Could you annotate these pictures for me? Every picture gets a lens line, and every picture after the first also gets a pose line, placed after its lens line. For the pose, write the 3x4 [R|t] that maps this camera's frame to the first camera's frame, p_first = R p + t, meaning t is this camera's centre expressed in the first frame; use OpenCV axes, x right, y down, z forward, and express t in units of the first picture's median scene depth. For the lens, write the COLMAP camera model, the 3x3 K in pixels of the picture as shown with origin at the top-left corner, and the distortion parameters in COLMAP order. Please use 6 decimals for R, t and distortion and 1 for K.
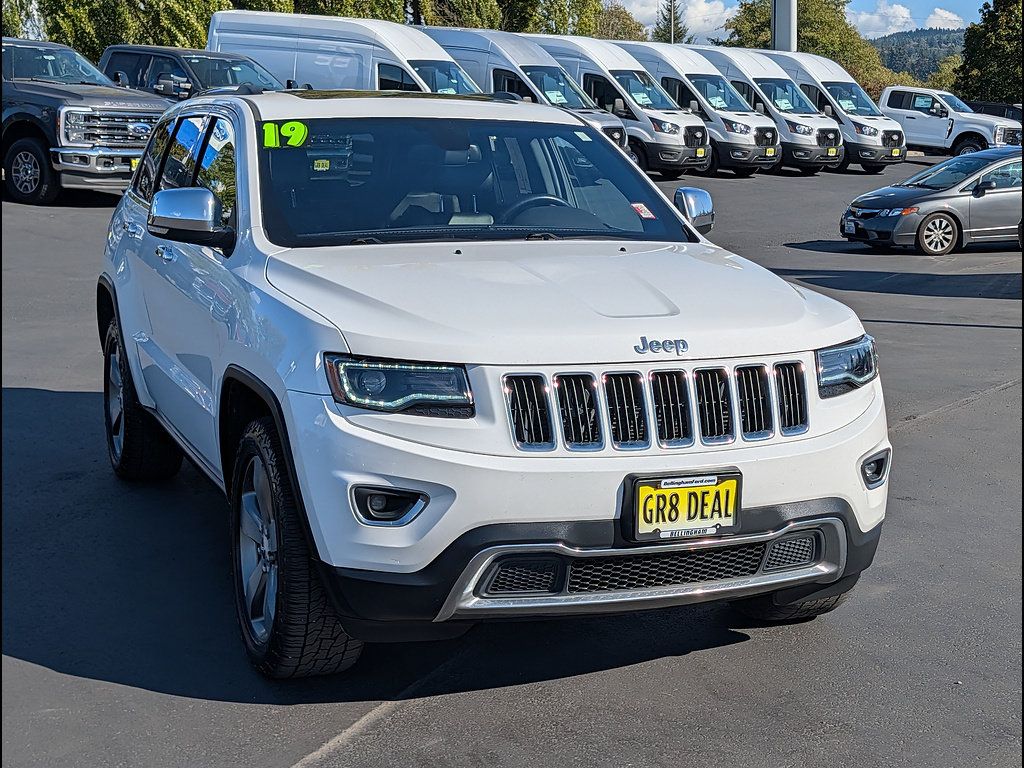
lens RADIAL K [[1220.5, 0, 377.8], [0, 1220.5, 431.7], [0, 0, 1]] dist [0.068079, 0.000000]
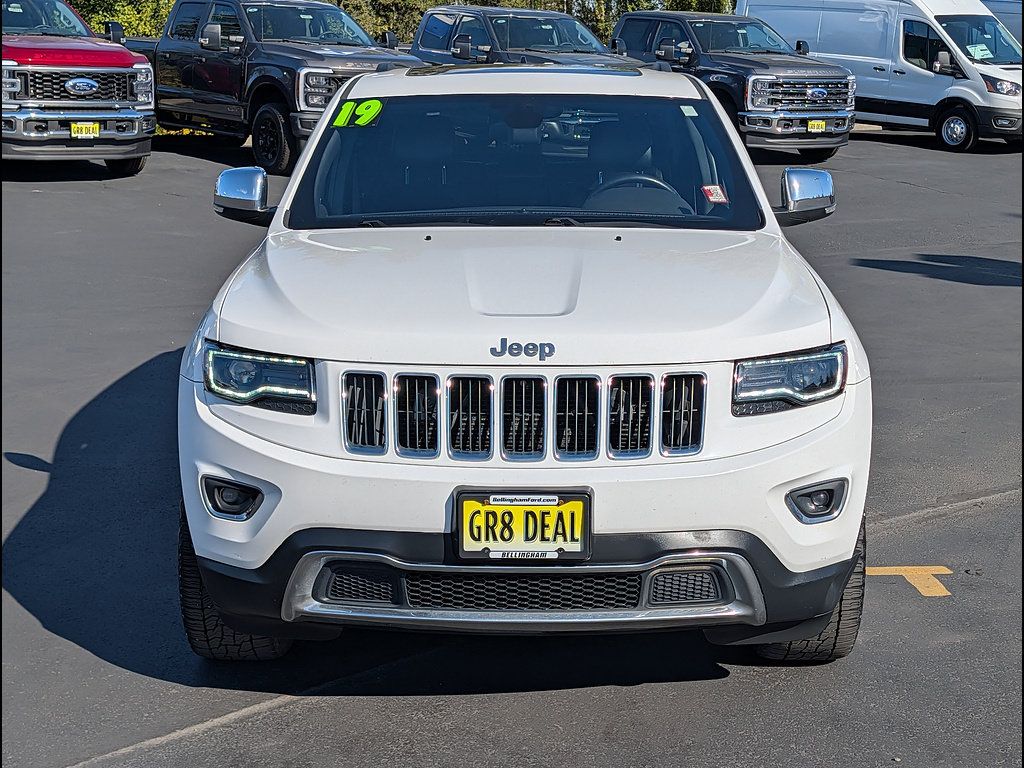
lens RADIAL K [[1220.5, 0, 481.5], [0, 1220.5, 422.8], [0, 0, 1]] dist [0.068079, 0.000000]
pose [[0.951981, 0.063140, -0.299574, 0.487705], [-0.057186, 0.997953, 0.028610, -0.040151], [0.300767, -0.010105, 0.953644, 0.121575]]
